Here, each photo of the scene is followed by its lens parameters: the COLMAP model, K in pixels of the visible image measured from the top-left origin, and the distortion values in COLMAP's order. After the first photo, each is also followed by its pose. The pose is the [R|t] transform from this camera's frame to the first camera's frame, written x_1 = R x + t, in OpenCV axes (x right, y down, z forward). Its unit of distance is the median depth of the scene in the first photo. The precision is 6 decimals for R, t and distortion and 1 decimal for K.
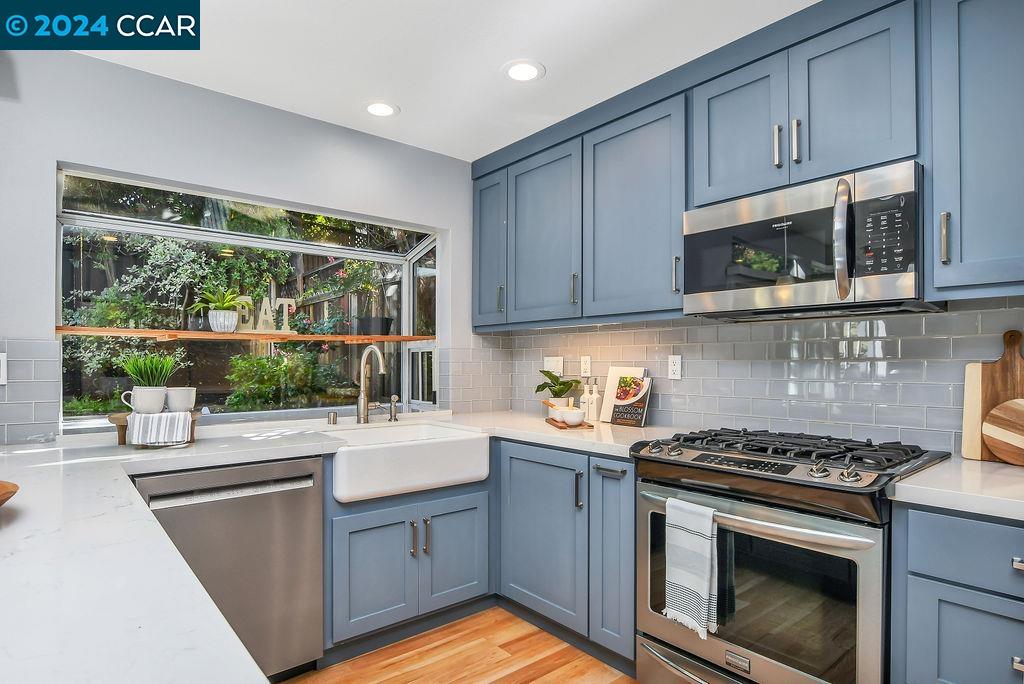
lens RADIAL K [[559.0, 0, 519.6], [0, 559.0, 352.4], [0, 0, 1]] dist [-0.034365, 0.001846]
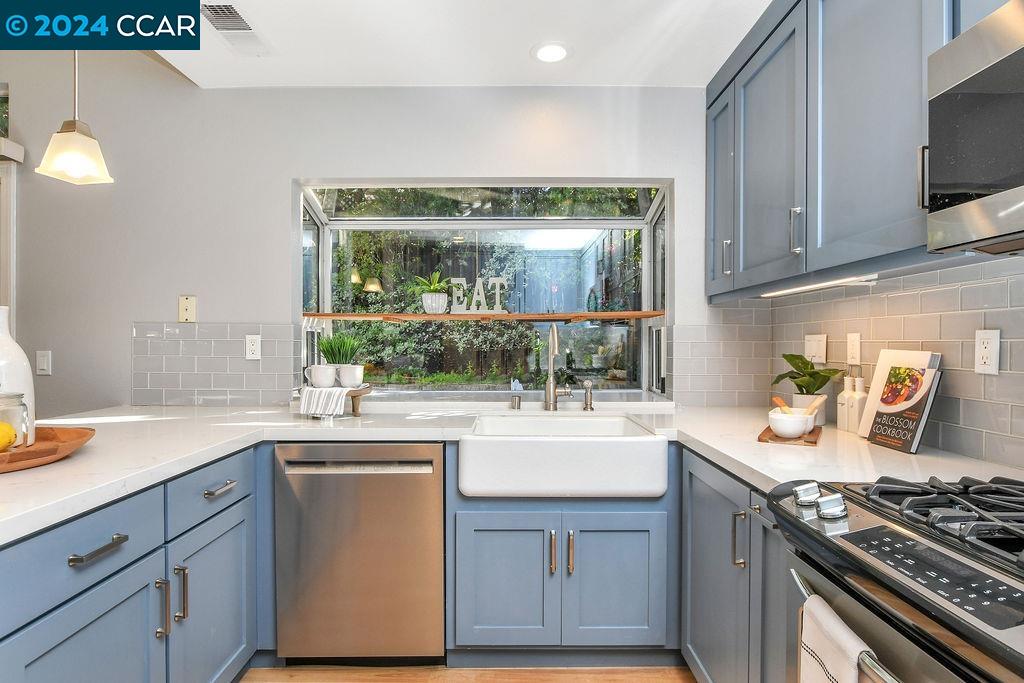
lens RADIAL K [[564.0, 0, 508.5], [0, 564.0, 339.5], [0, 0, 1]] dist [-0.031312, 0.004264]
pose [[0.759380, -0.002654, -0.650642, 0.262616], [0.010555, 0.999910, 0.008241, 0.004886], [0.650562, -0.013125, 0.759340, 0.270270]]
